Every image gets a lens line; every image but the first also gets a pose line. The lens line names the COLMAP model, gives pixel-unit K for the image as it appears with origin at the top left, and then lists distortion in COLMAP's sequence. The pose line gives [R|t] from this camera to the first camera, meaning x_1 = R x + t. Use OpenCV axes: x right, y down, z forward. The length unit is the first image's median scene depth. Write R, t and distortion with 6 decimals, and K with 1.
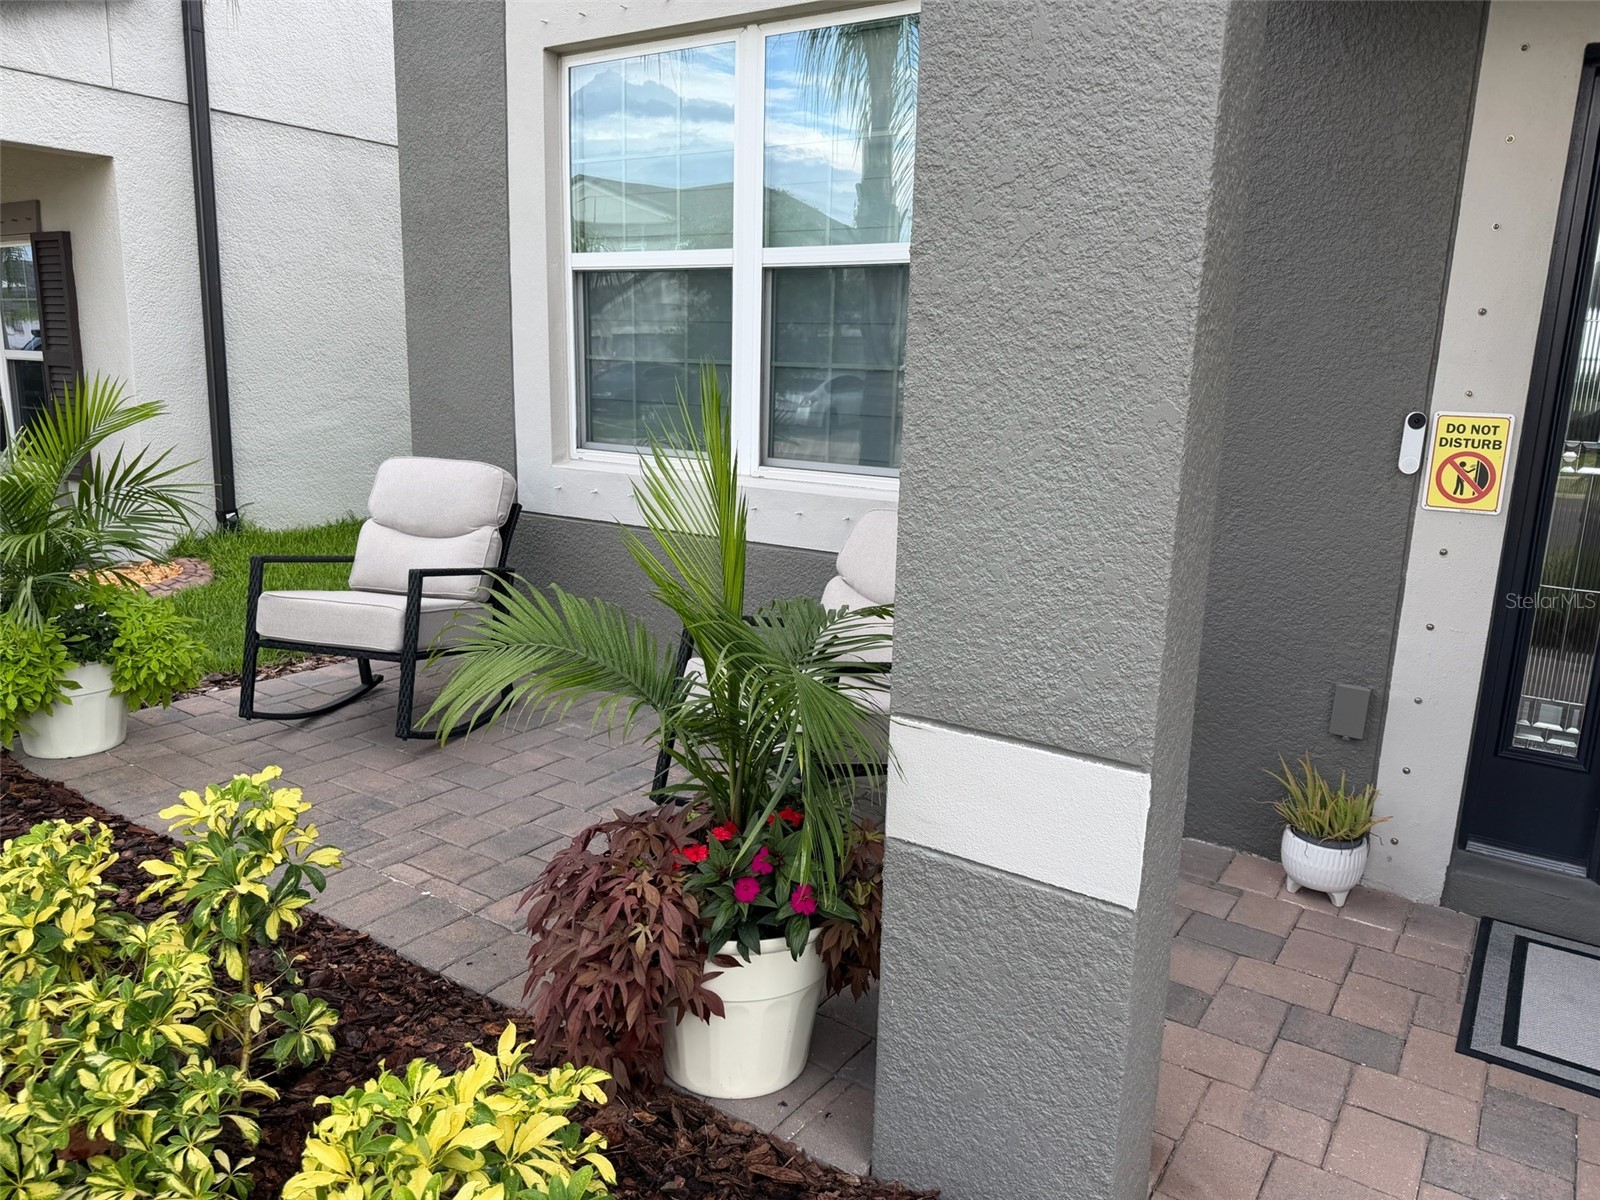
lens RADIAL K [[1127.2, 0, 800.9], [0, 1127.2, 603.5], [0, 0, 1]] dist [0.022492, -0.031350]
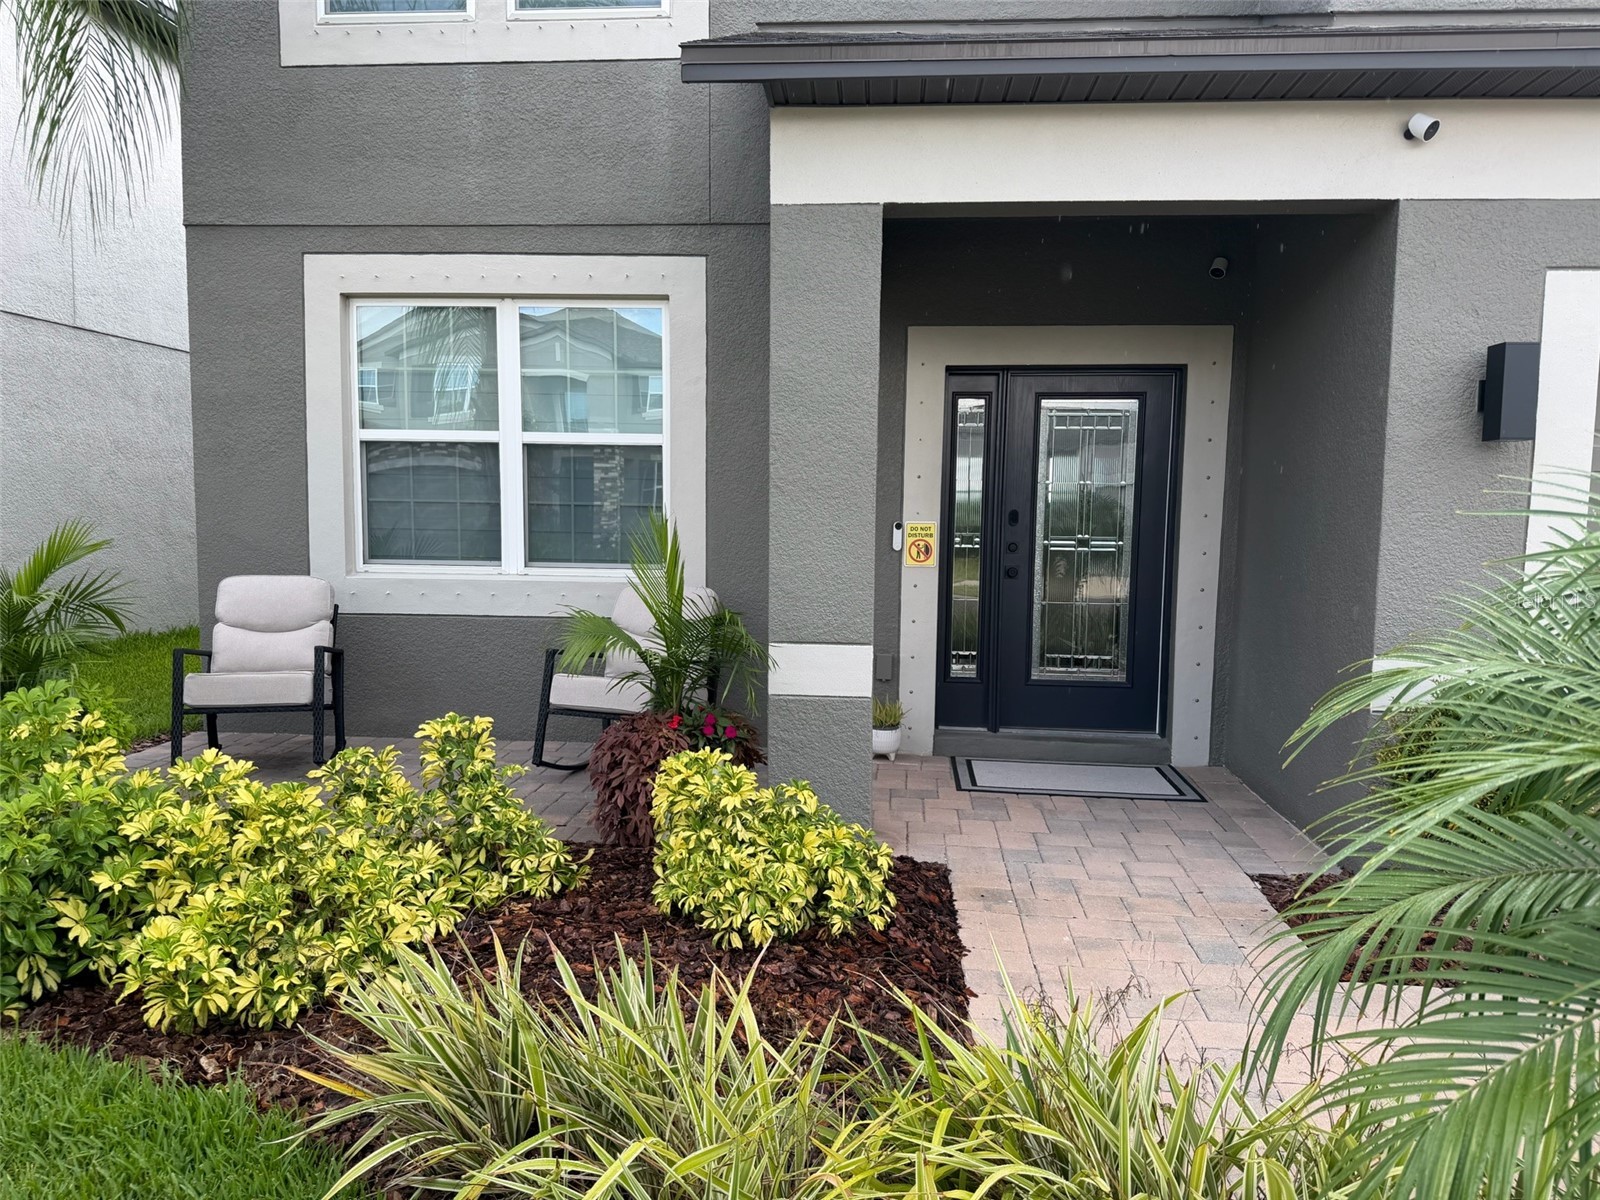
lens RADIAL K [[1127.2, 0, 801.4], [0, 1127.2, 600.1], [0, 0, 1]] dist [0.022492, -0.031350]
pose [[0.873228, -0.057364, 0.483924, -0.605662], [0.113150, 0.989775, -0.086850, 0.131637], [-0.473993, 0.130596, 0.870790, -0.696252]]
